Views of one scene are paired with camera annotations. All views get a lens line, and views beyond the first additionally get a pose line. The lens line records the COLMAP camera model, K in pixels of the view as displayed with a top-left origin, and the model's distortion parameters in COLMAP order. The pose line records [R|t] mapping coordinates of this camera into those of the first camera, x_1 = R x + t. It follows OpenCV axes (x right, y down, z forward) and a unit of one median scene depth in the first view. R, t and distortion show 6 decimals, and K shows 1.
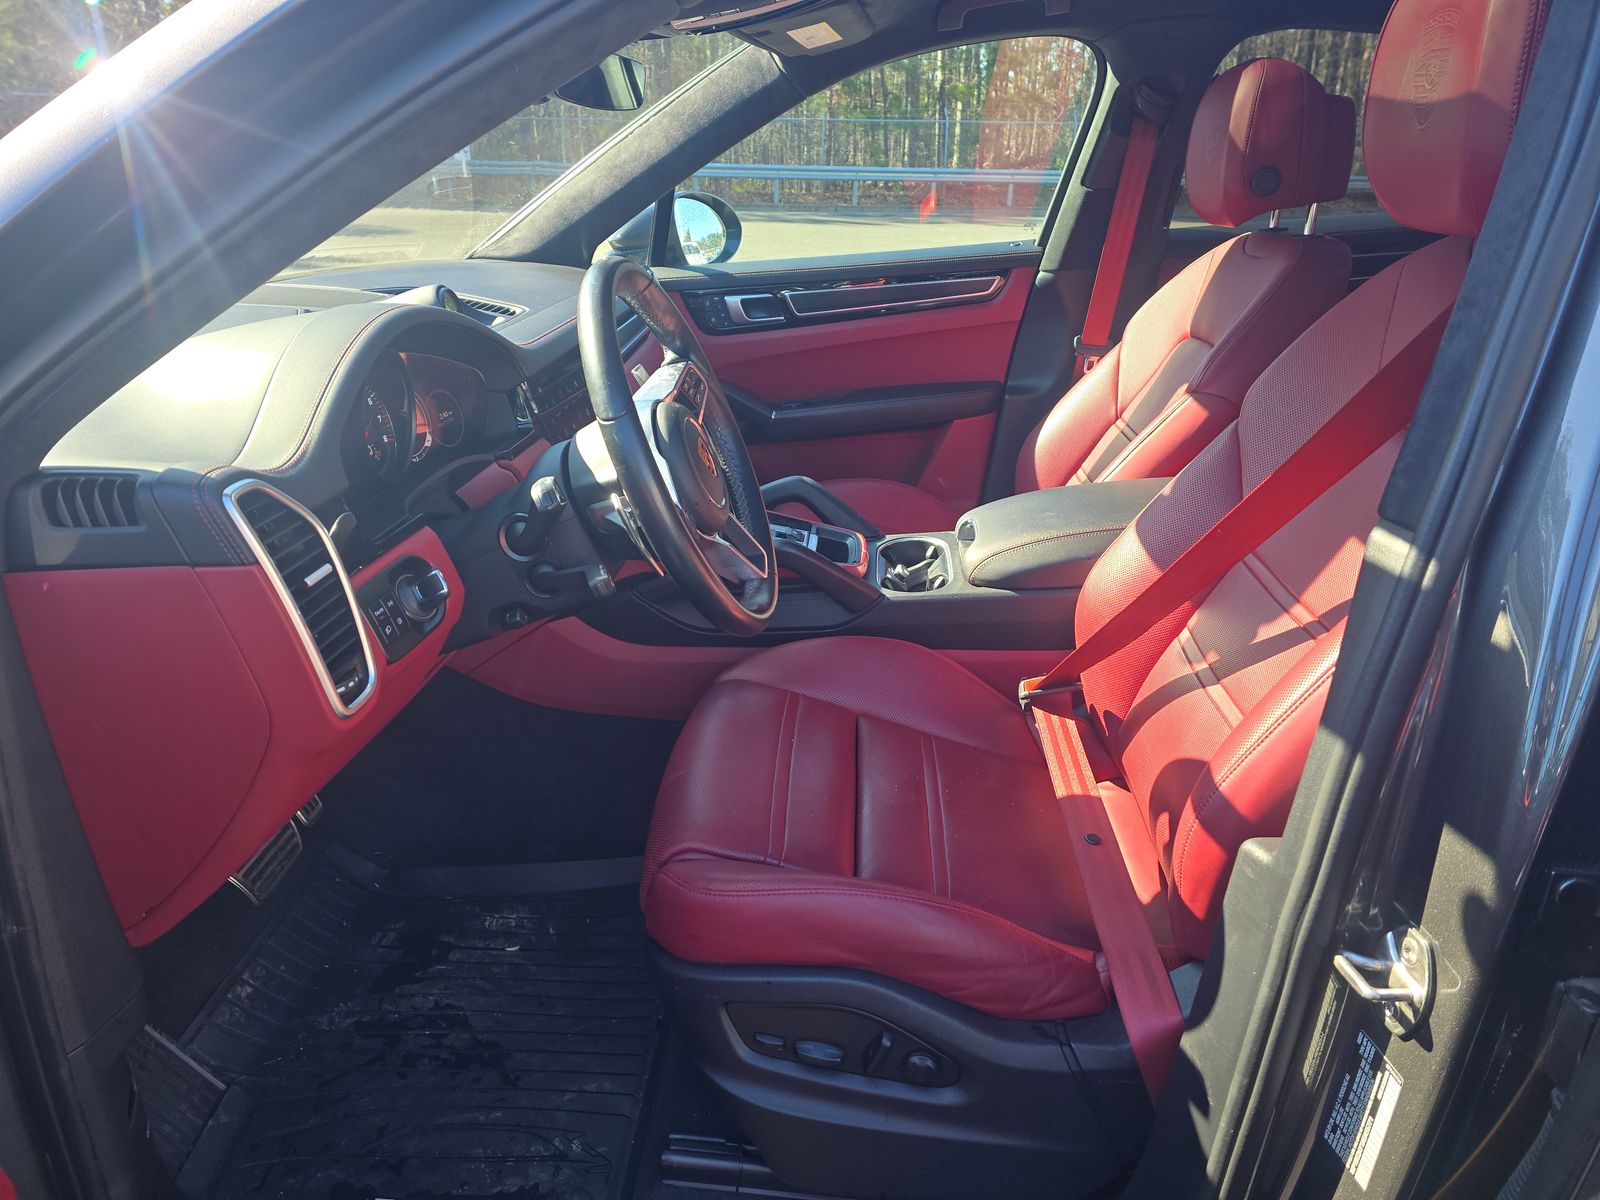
lens RADIAL K [[1047.2, 0, 800.1], [0, 1047.2, 580.7], [0, 0, 1]] dist [-0.002562, -0.002883]
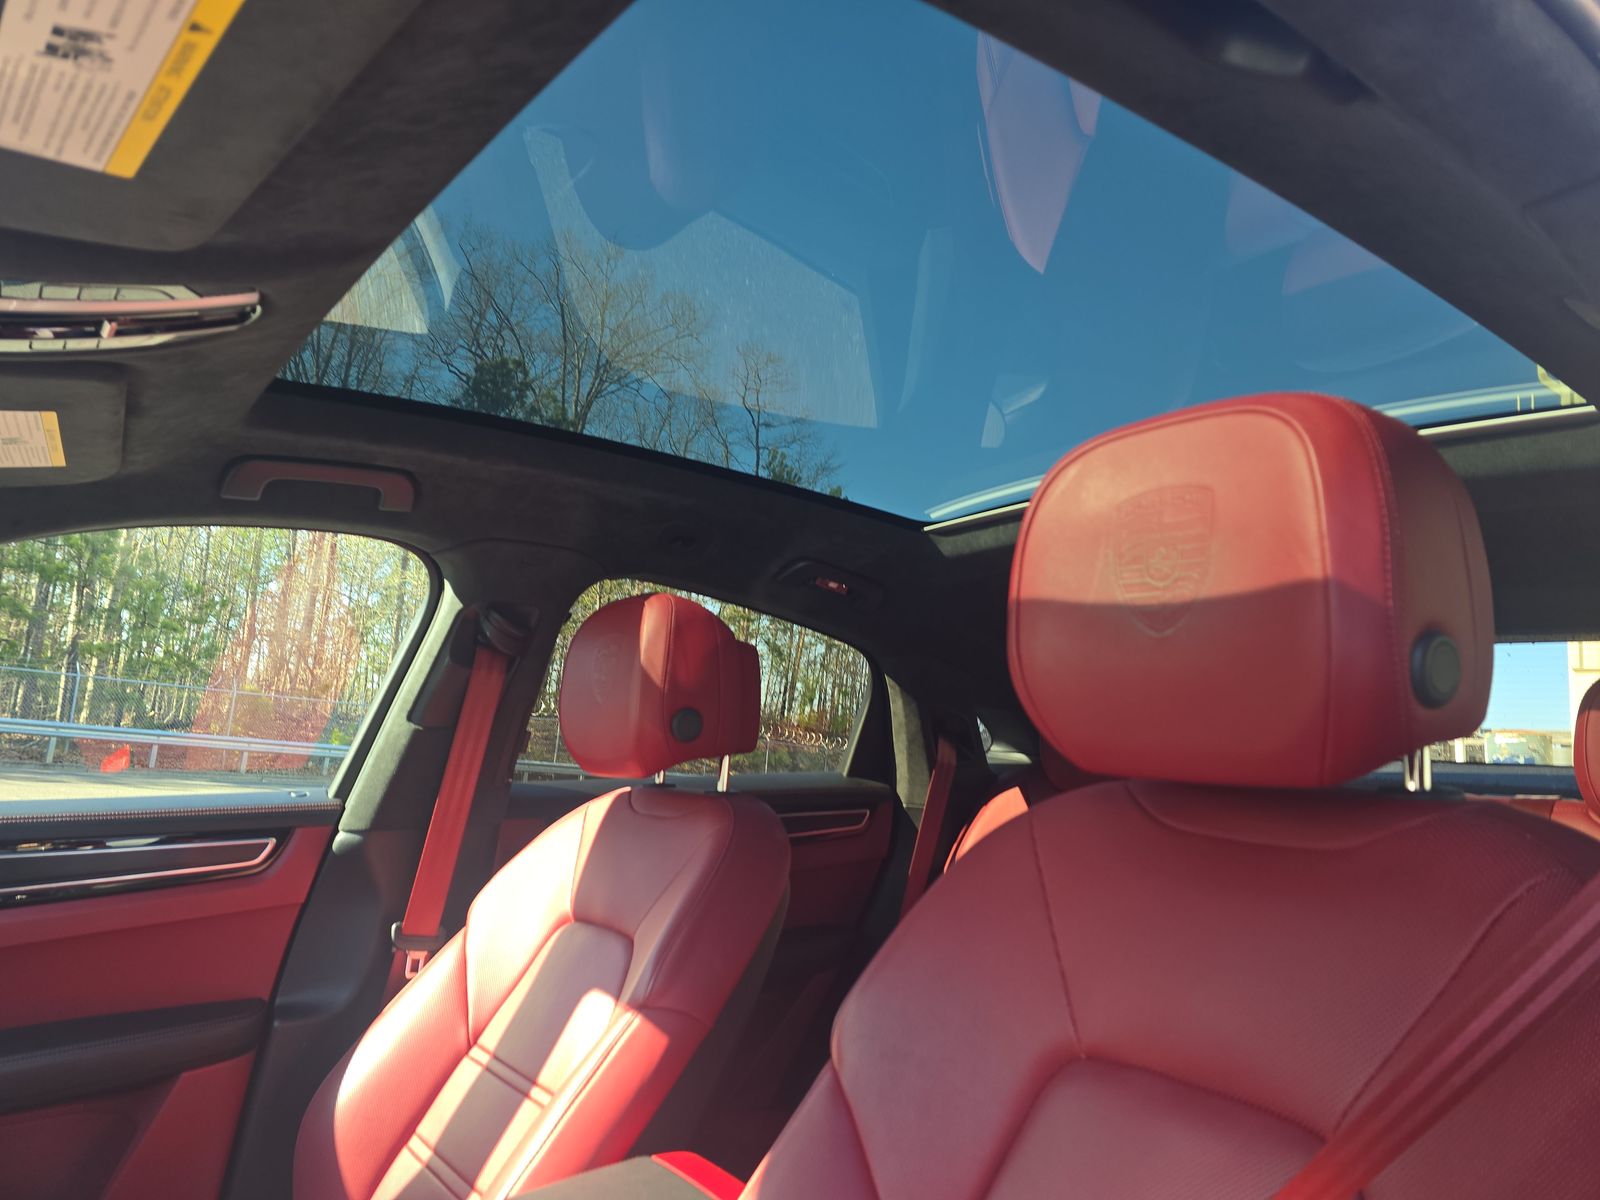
lens RADIAL K [[1047.2, 0, 800.1], [0, 1047.2, 580.7], [0, 0, 1]] dist [-0.002562, -0.002883]
pose [[0.740710, 0.171805, 0.649486, -0.031806], [0.181201, 0.879832, -0.439389, -0.083768], [-0.646928, 0.443147, 0.620569, 0.306255]]
